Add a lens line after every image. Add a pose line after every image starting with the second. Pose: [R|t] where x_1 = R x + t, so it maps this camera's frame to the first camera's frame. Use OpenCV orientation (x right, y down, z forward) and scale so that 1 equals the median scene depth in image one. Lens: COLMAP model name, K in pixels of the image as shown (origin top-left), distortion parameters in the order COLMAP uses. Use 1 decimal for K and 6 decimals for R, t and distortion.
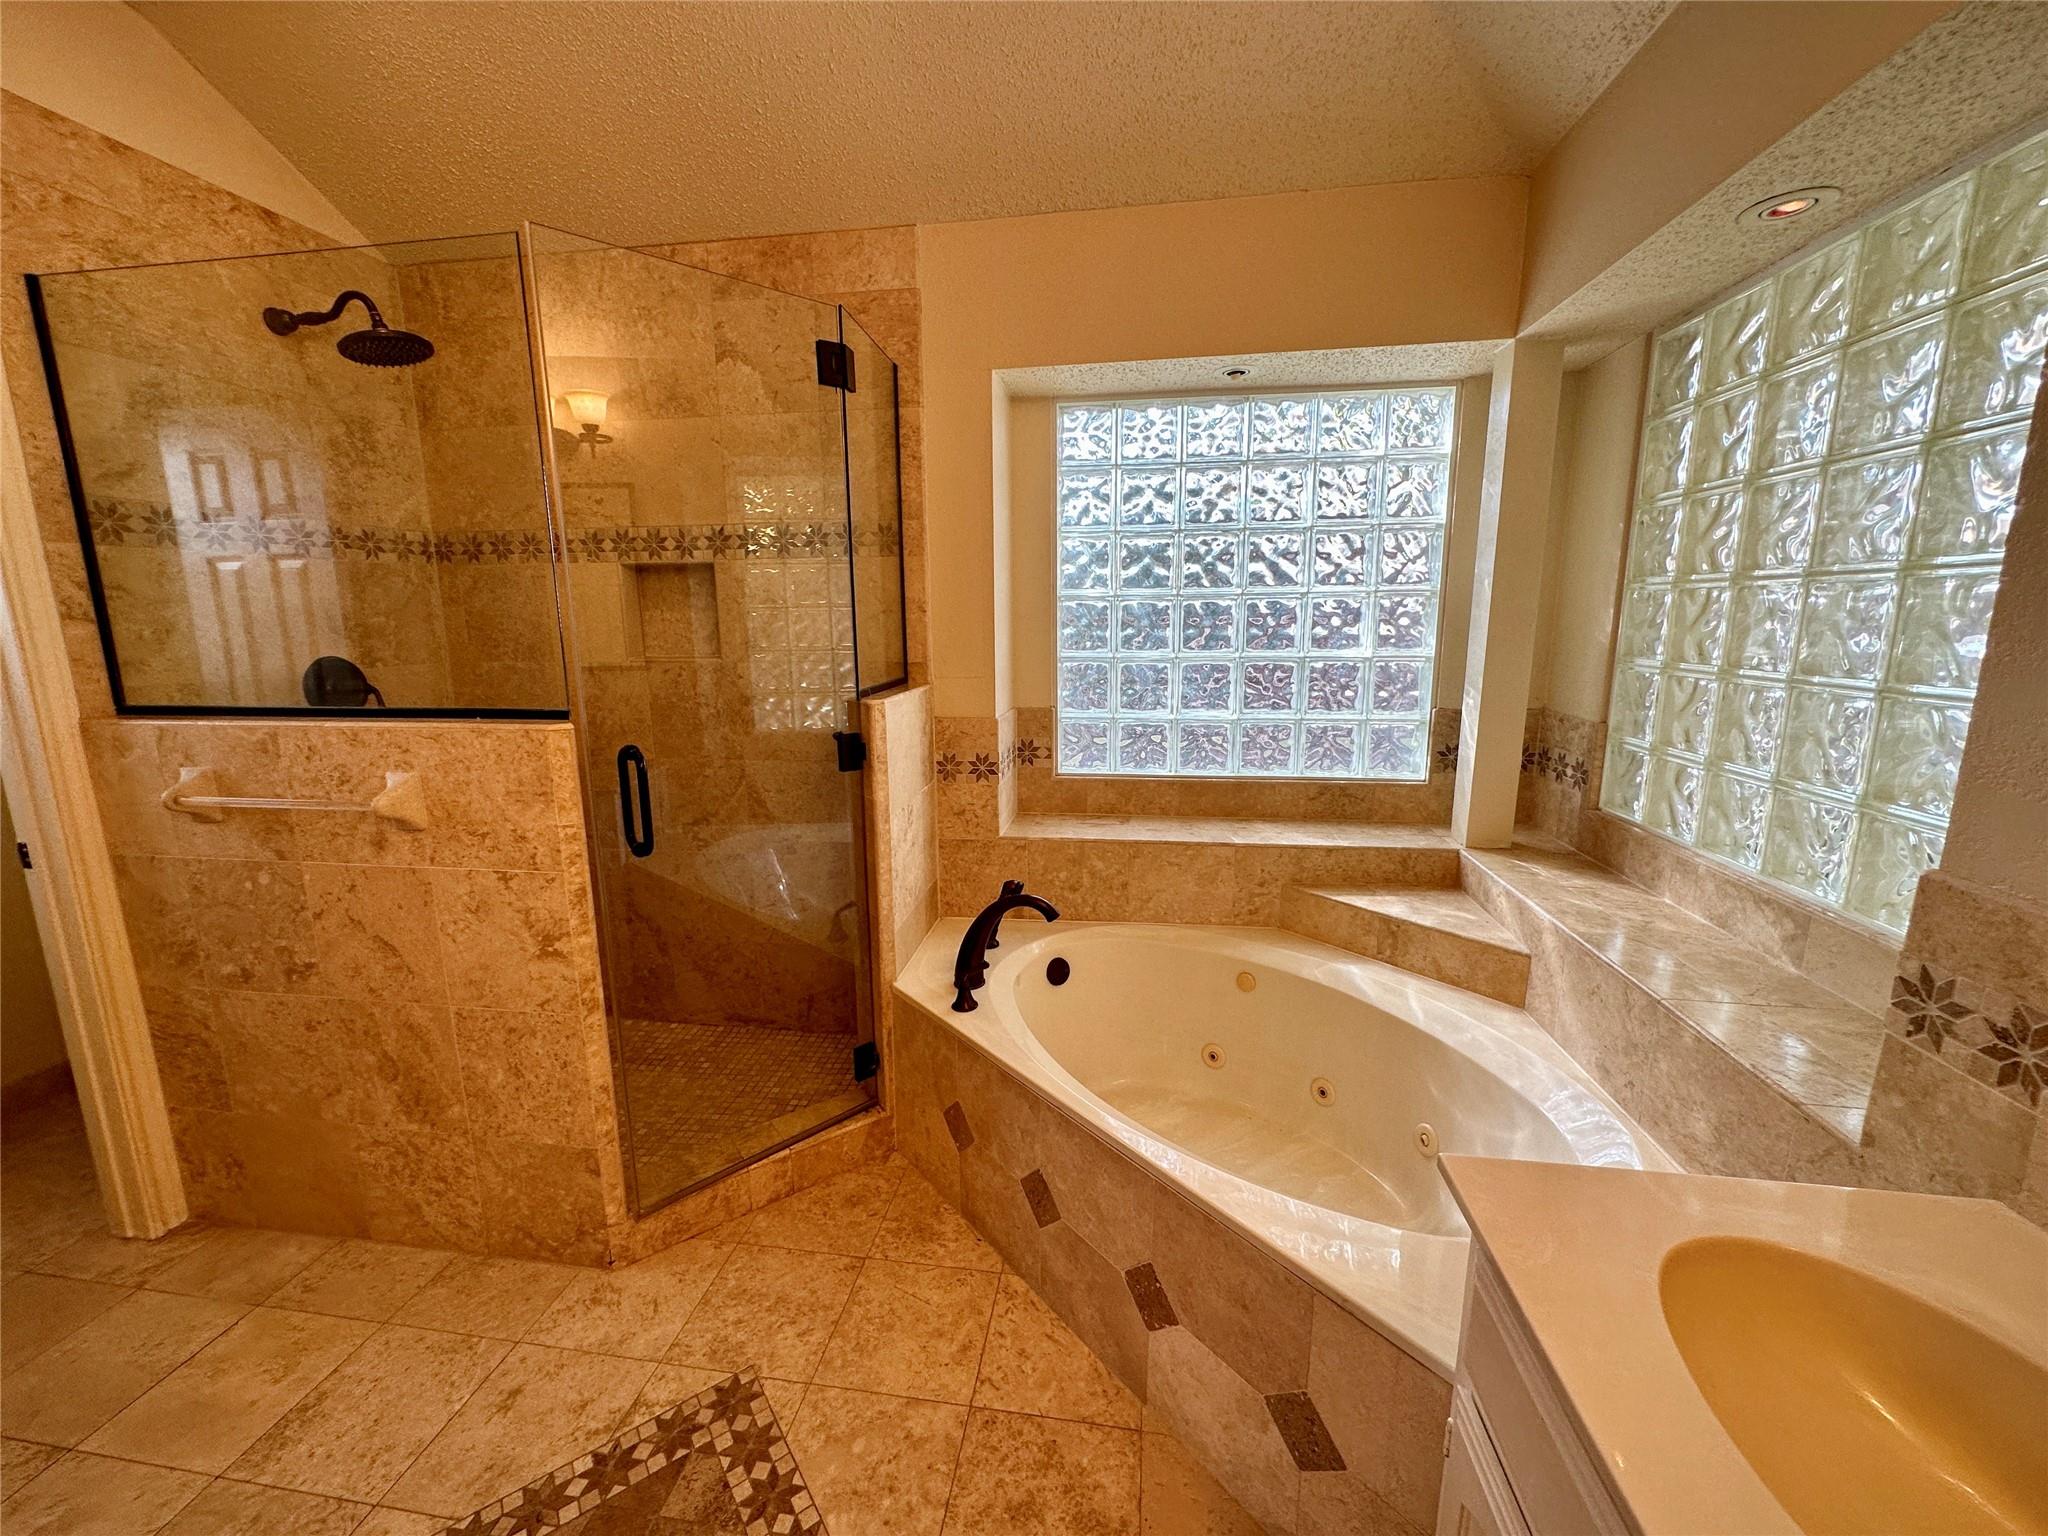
lens RADIAL K [[815.1, 0, 1015.0], [0, 815.1, 765.9], [0, 0, 1]] dist [-0.000325, -0.000156]
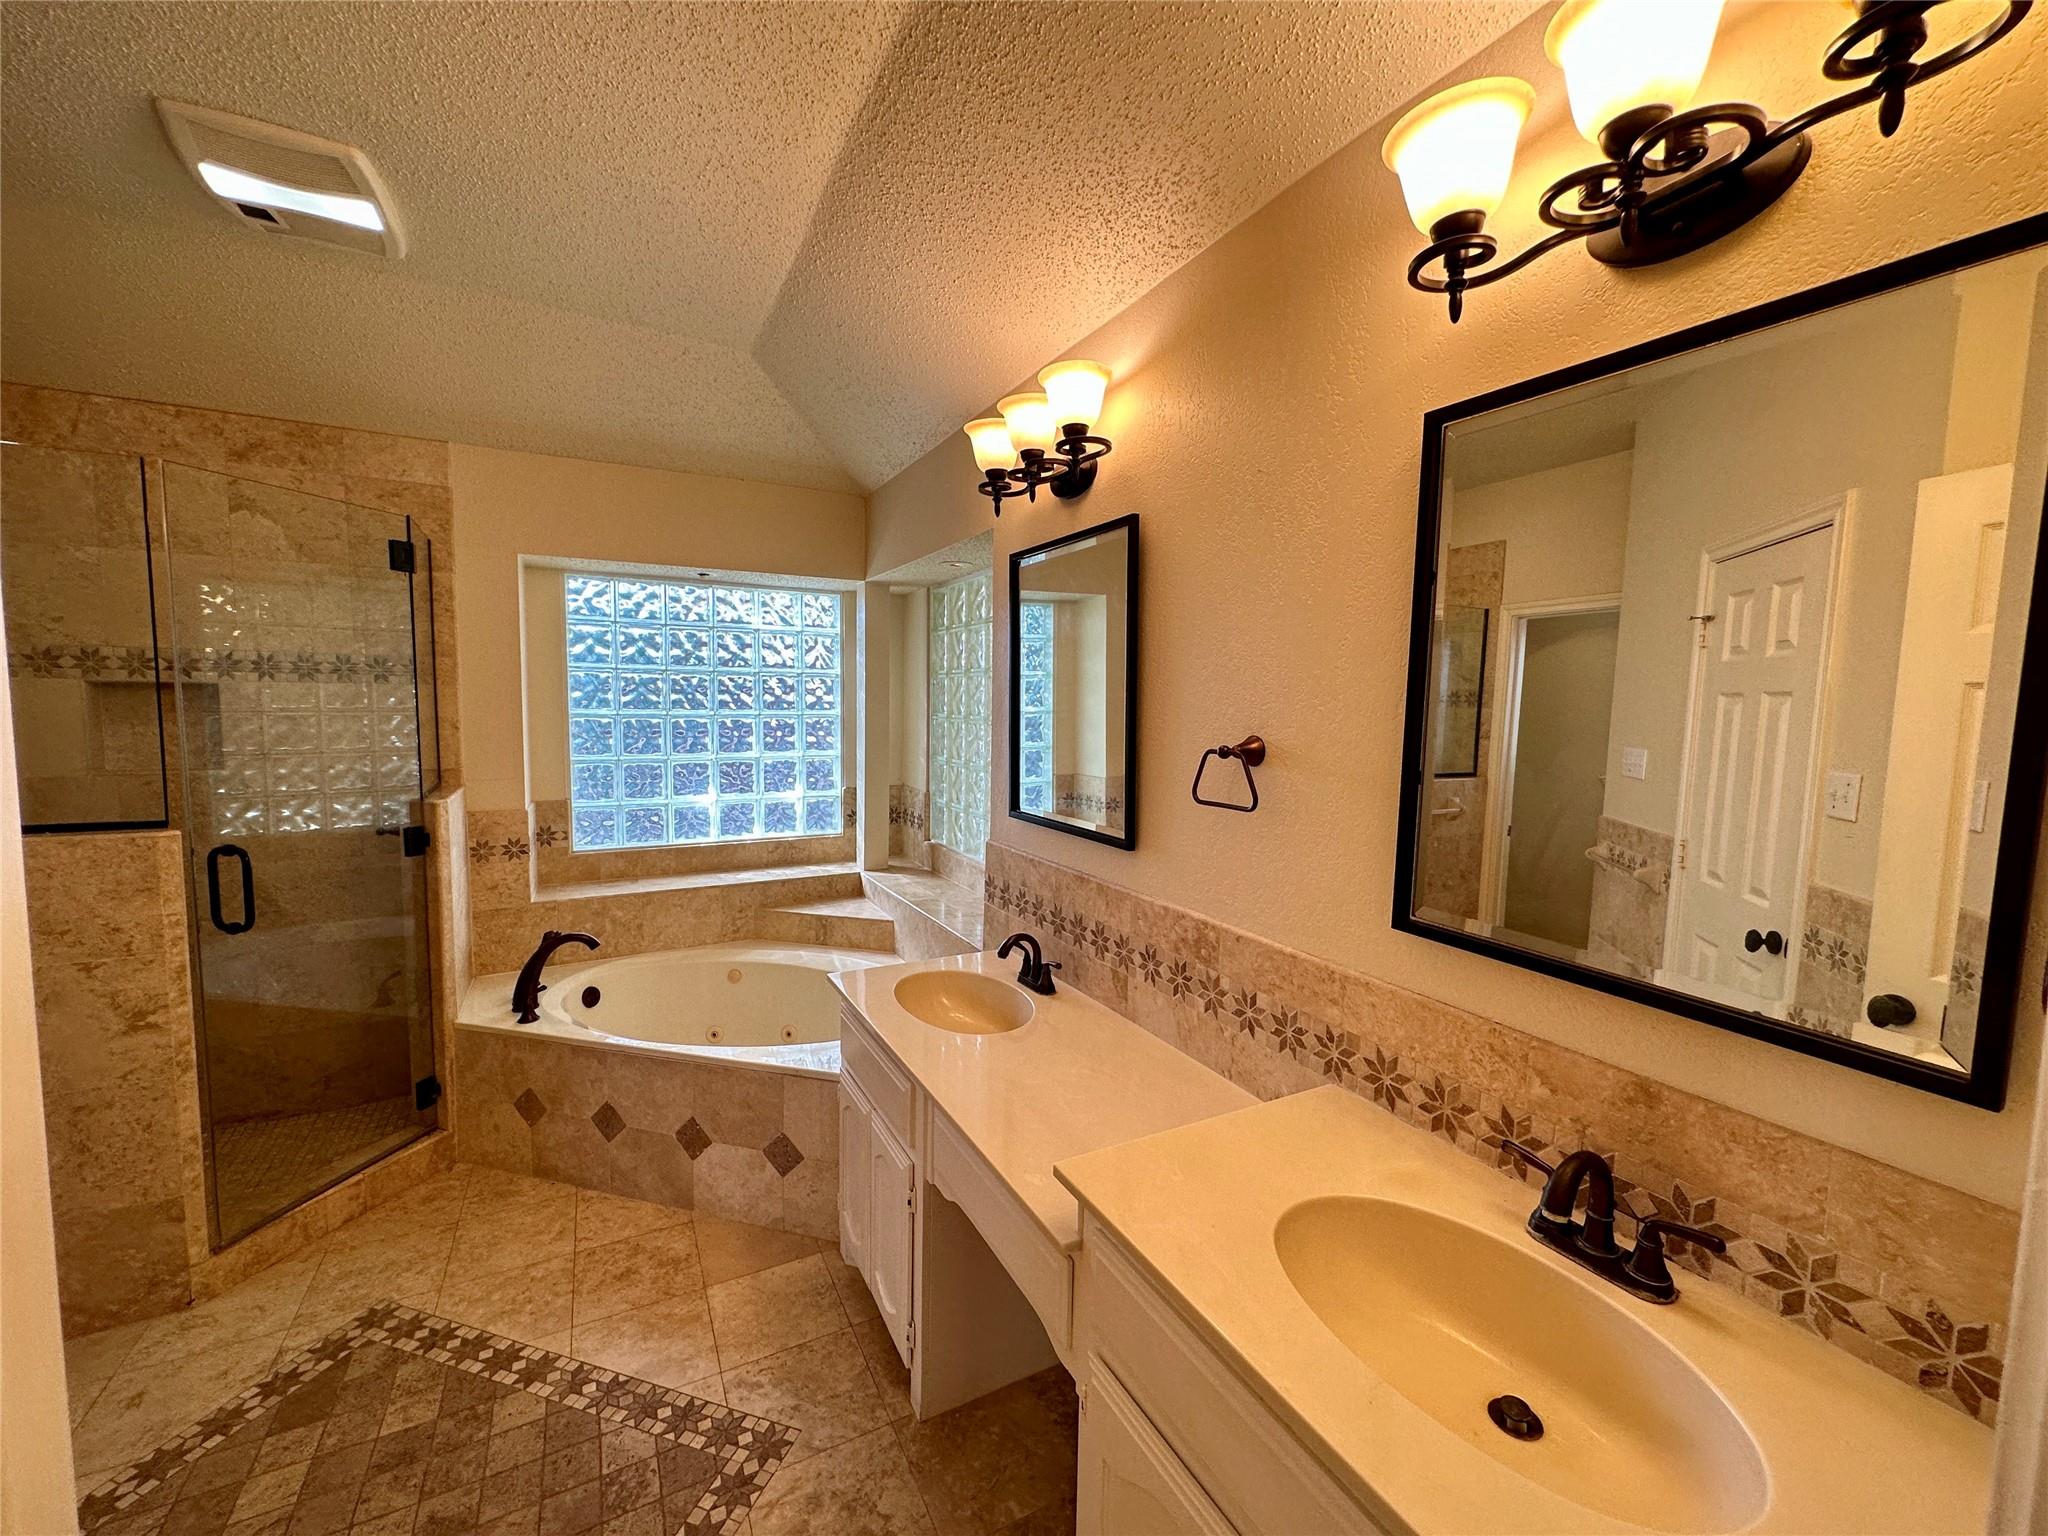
lens RADIAL K [[815.1, 0, 1025.4], [0, 815.1, 765.1], [0, 0, 1]] dist [-0.000325, -0.000156]
pose [[0.795955, -0.025928, 0.604800, -0.181315], [0.087904, 0.993443, -0.073098, 0.036983], [-0.598940, 0.111347, 0.793015, -0.533705]]
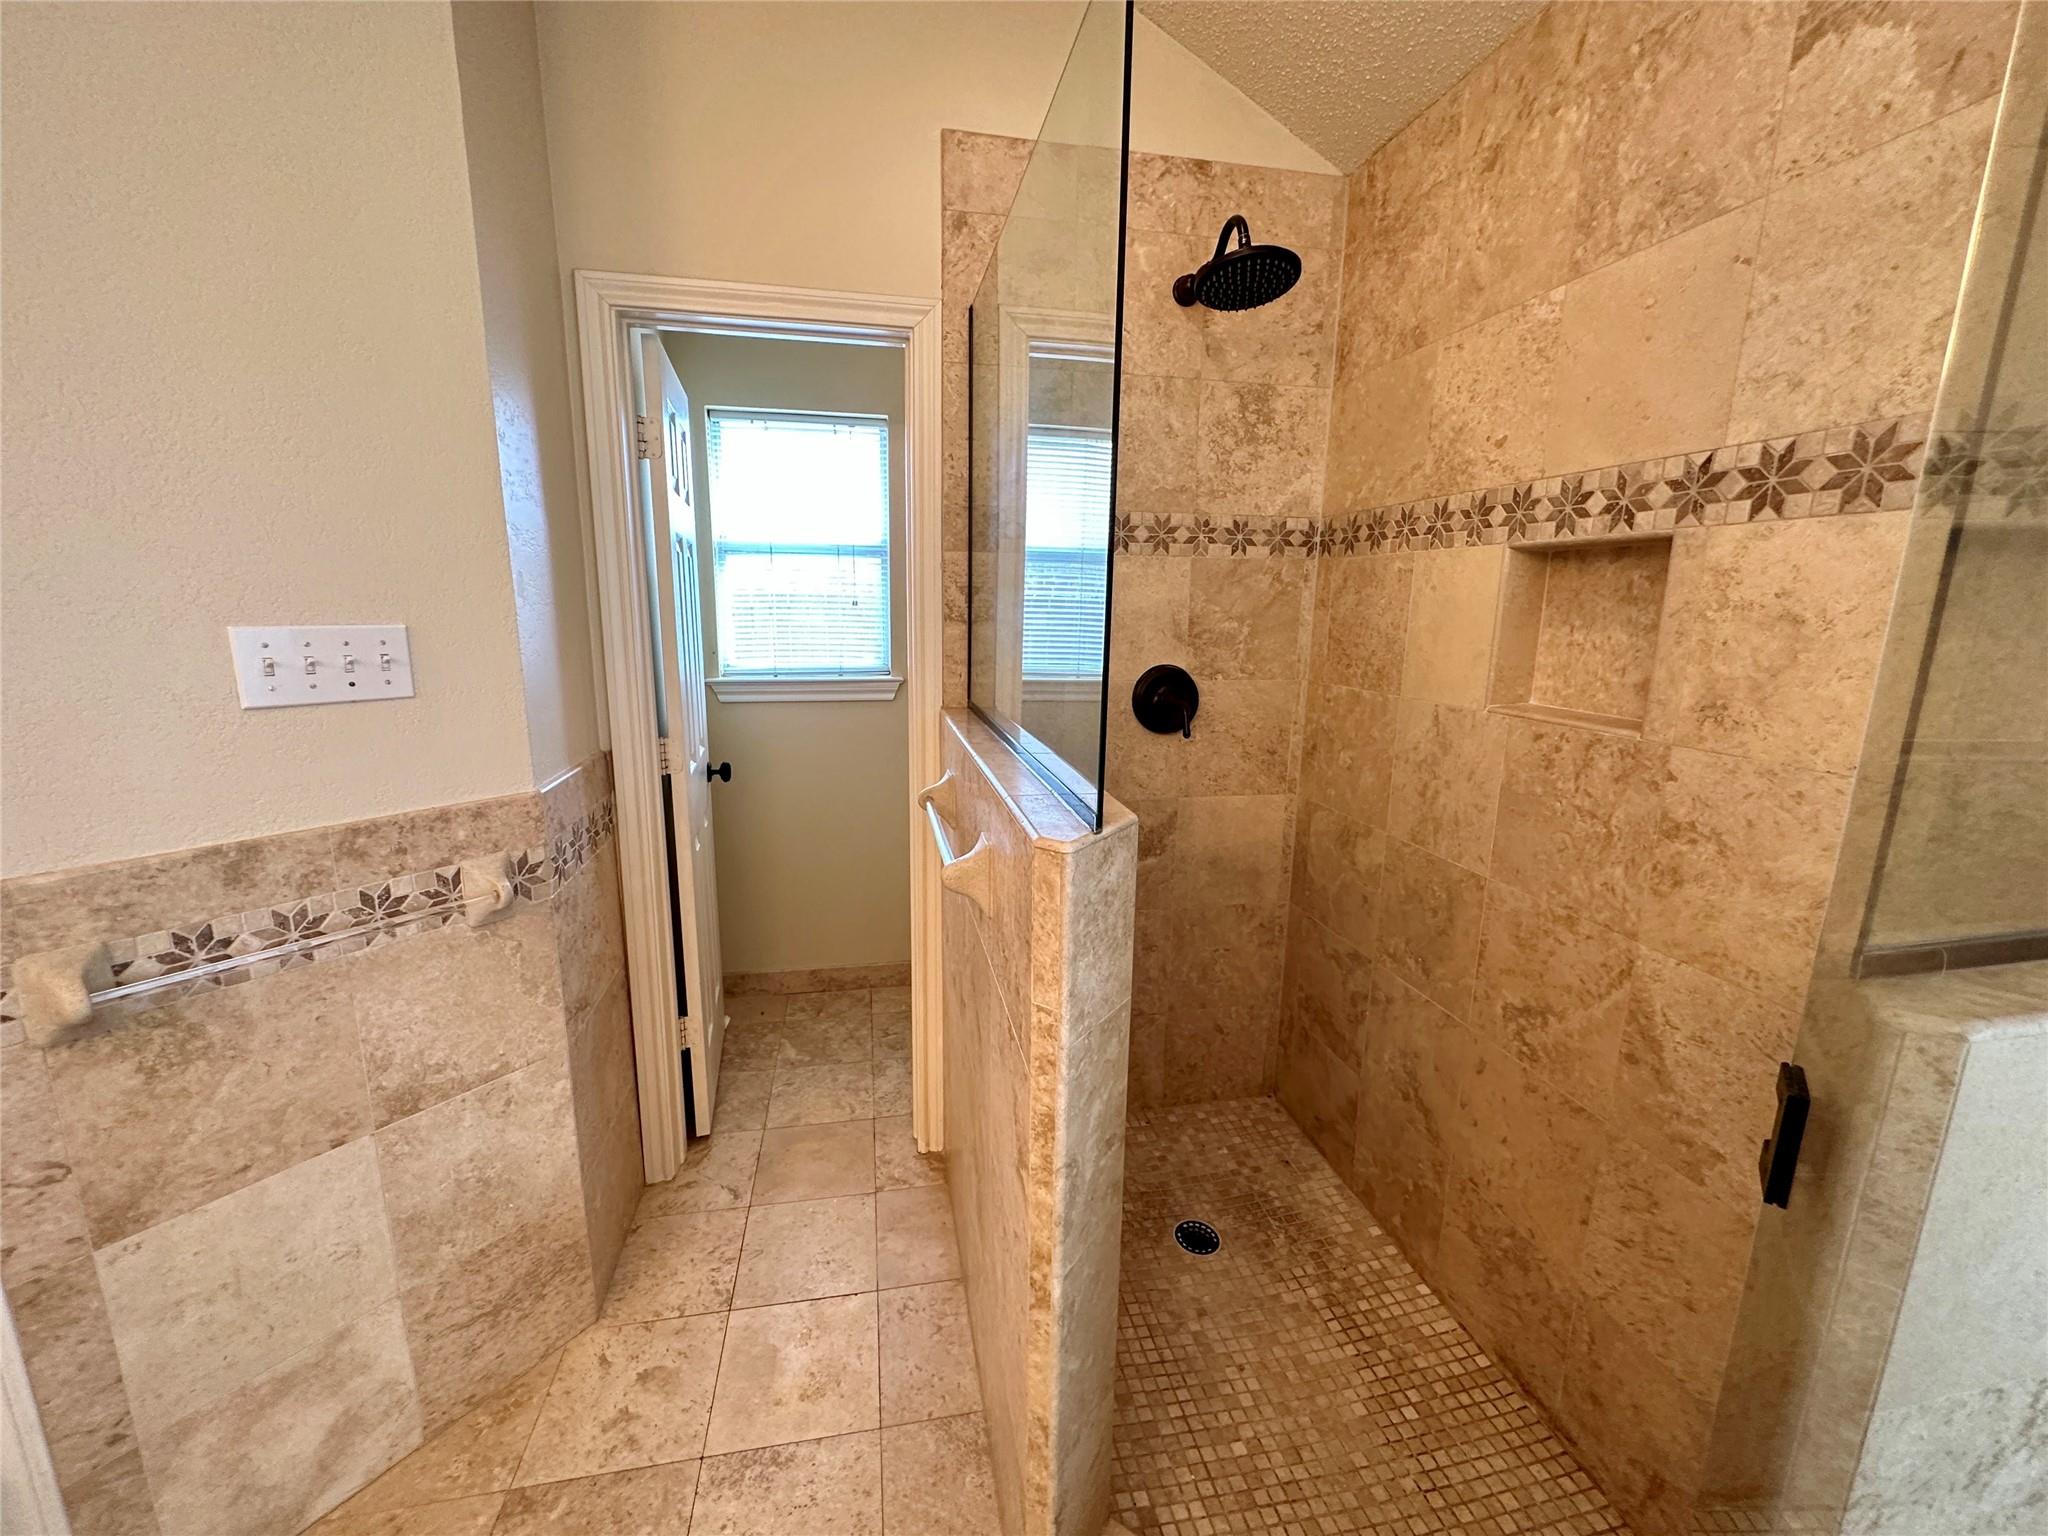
lens RADIAL K [[815.1, 0, 1026.4], [0, 815.1, 765.6], [0, 0, 1]] dist [-0.000325, -0.000156]
pose [[0.343989, 0.200197, -0.917384, -0.037963], [-0.188225, 0.971878, 0.141510, -0.121370], [0.919915, 0.123996, 0.371997, 0.521090]]
